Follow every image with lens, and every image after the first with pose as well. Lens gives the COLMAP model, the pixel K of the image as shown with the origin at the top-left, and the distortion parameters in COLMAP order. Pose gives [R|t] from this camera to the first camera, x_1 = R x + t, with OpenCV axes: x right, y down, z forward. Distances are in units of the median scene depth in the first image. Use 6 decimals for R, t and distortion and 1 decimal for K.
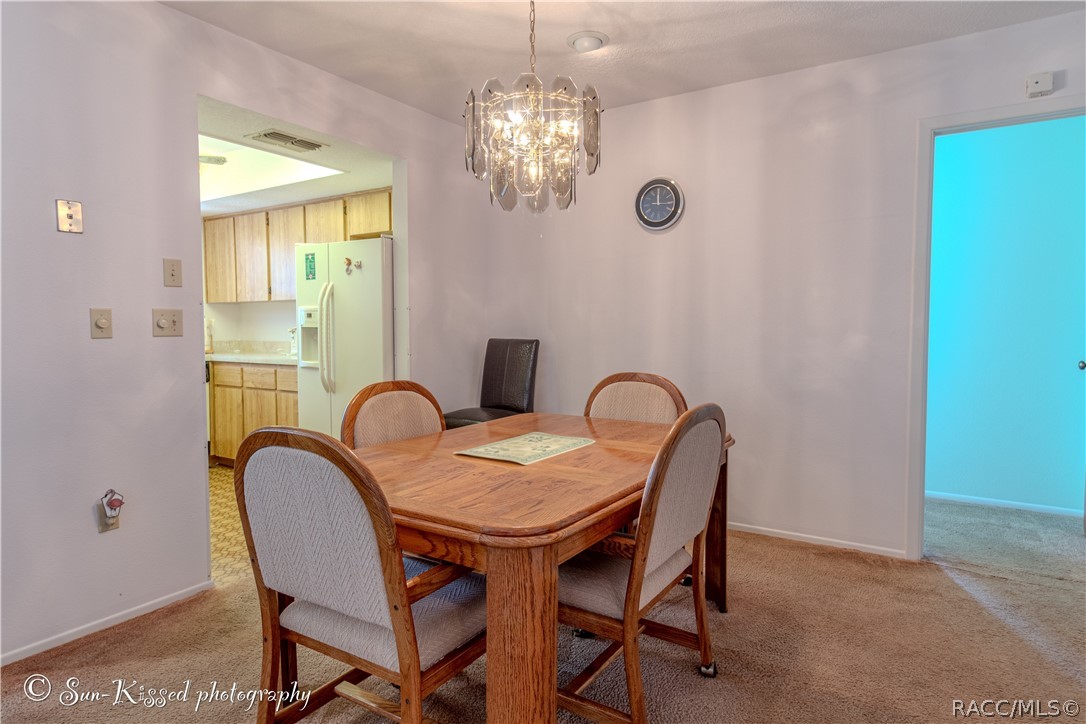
lens RADIAL K [[620.6, 0, 549.2], [0, 620.6, 354.6], [0, 0, 1]] dist [0.010756, -0.002927]
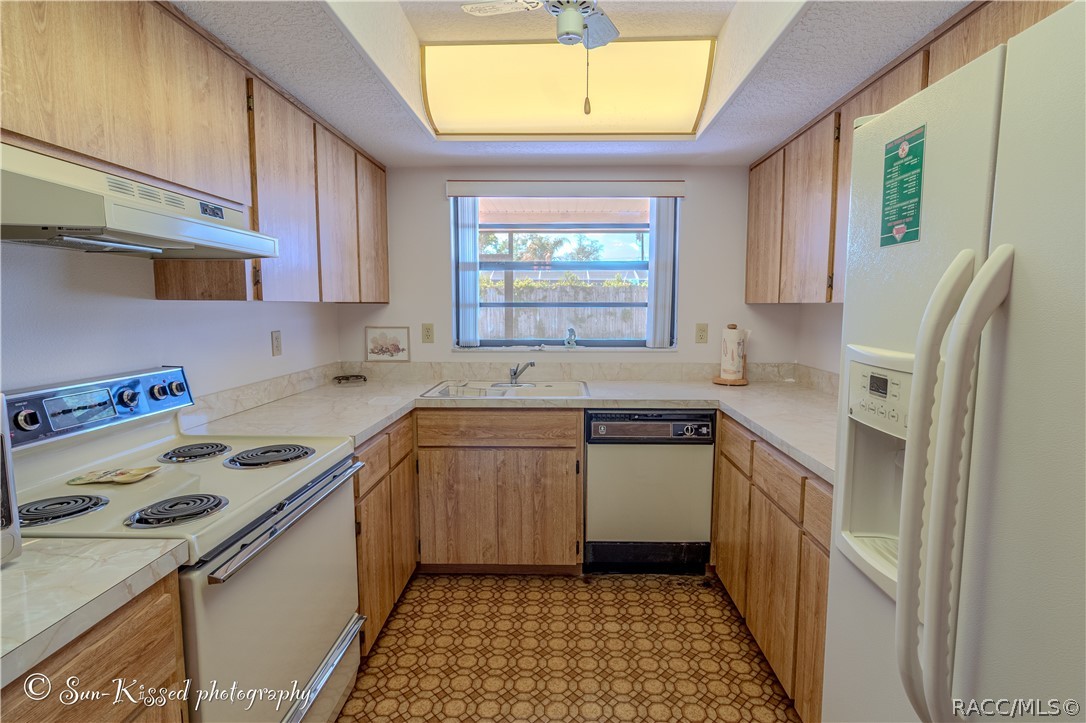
lens RADIAL K [[520.3, 0, 549.6], [0, 520.3, 355.1], [0, 0, 1]] dist [0.000843, 0.001792]
pose [[0.516013, 0.086059, -0.852247, -0.276560], [-0.042850, 0.996288, 0.074659, -0.086365], [0.855509, -0.002006, 0.517785, 0.779928]]
